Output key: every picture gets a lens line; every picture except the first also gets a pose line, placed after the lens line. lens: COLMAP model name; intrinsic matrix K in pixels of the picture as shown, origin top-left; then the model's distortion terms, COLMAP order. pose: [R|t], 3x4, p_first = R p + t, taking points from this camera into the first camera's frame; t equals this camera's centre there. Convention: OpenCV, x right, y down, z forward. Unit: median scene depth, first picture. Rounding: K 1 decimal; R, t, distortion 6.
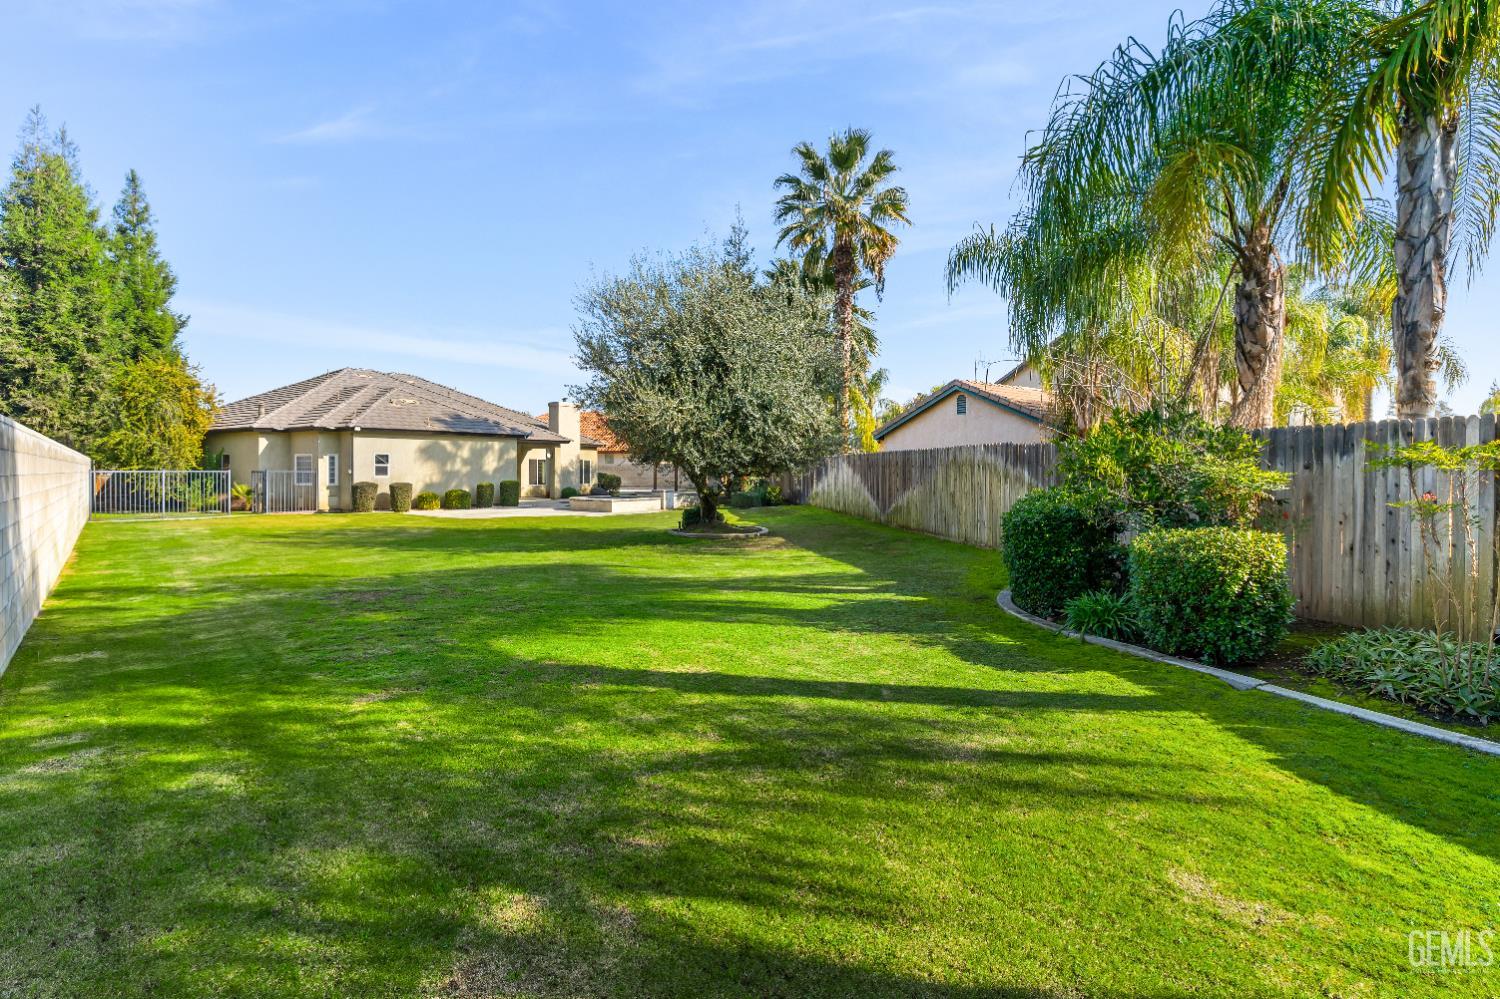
lens RADIAL K [[715.6, 0, 738.6], [0, 715.6, 498.5], [0, 0, 1]] dist [0.000847, 0.000040]
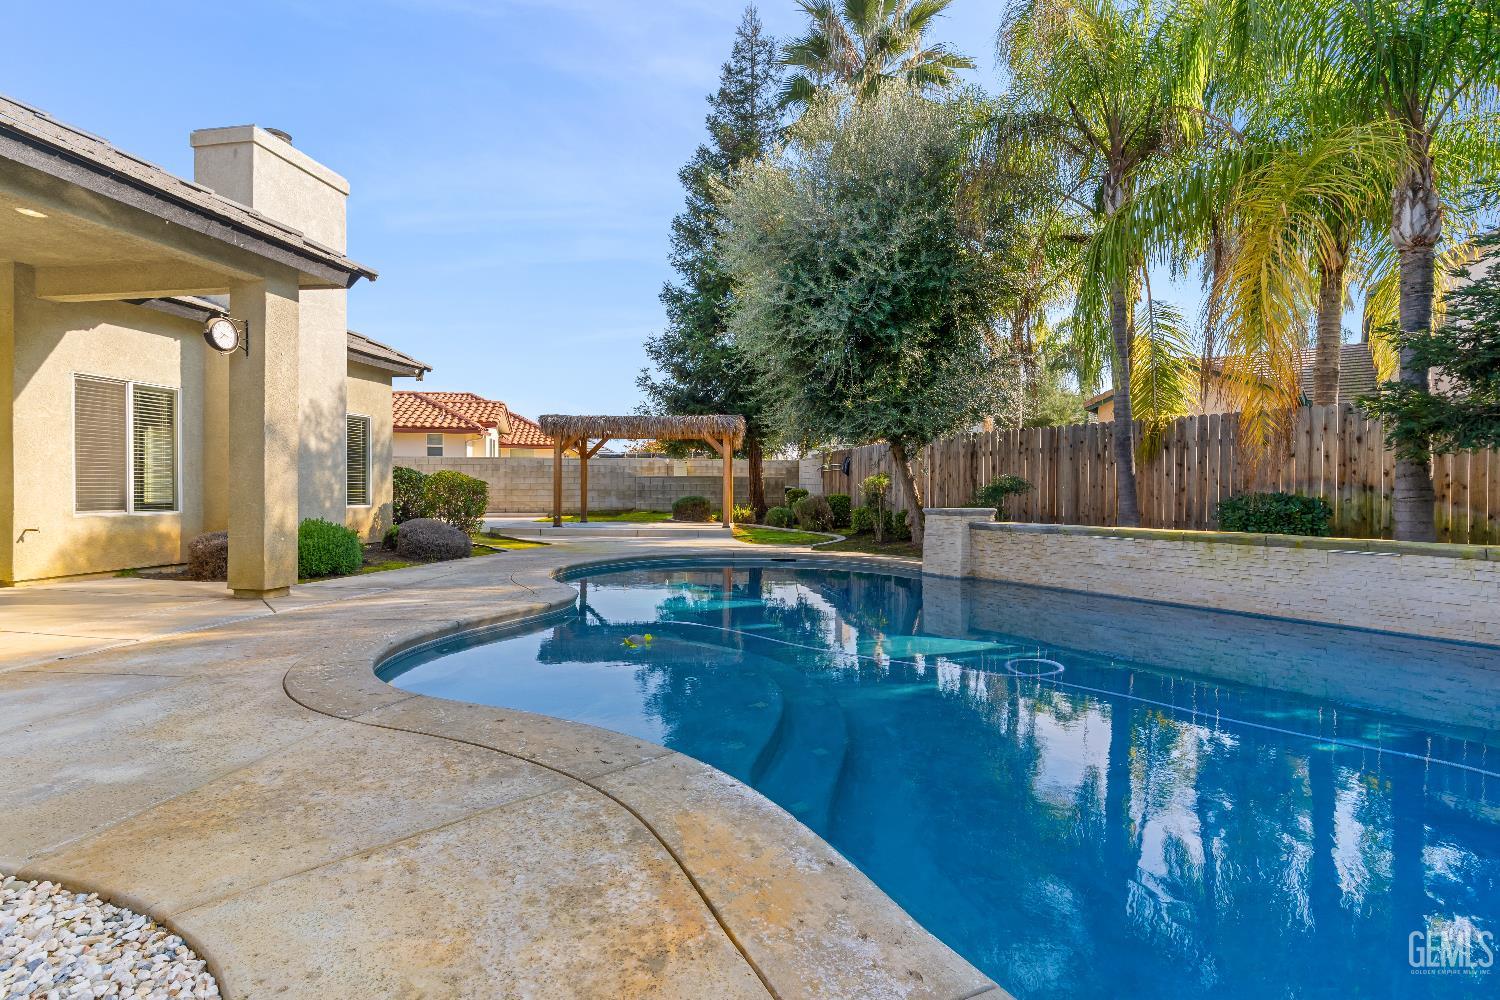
lens RADIAL K [[715.6, 0, 738.6], [0, 715.6, 499.0], [0, 0, 1]] dist [0.000847, 0.000040]
pose [[0.905425, 0.001367, 0.424505, -0.209030], [0.008402, 0.999741, -0.021140, -0.016125], [-0.424424, 0.022707, 0.905179, 0.736726]]
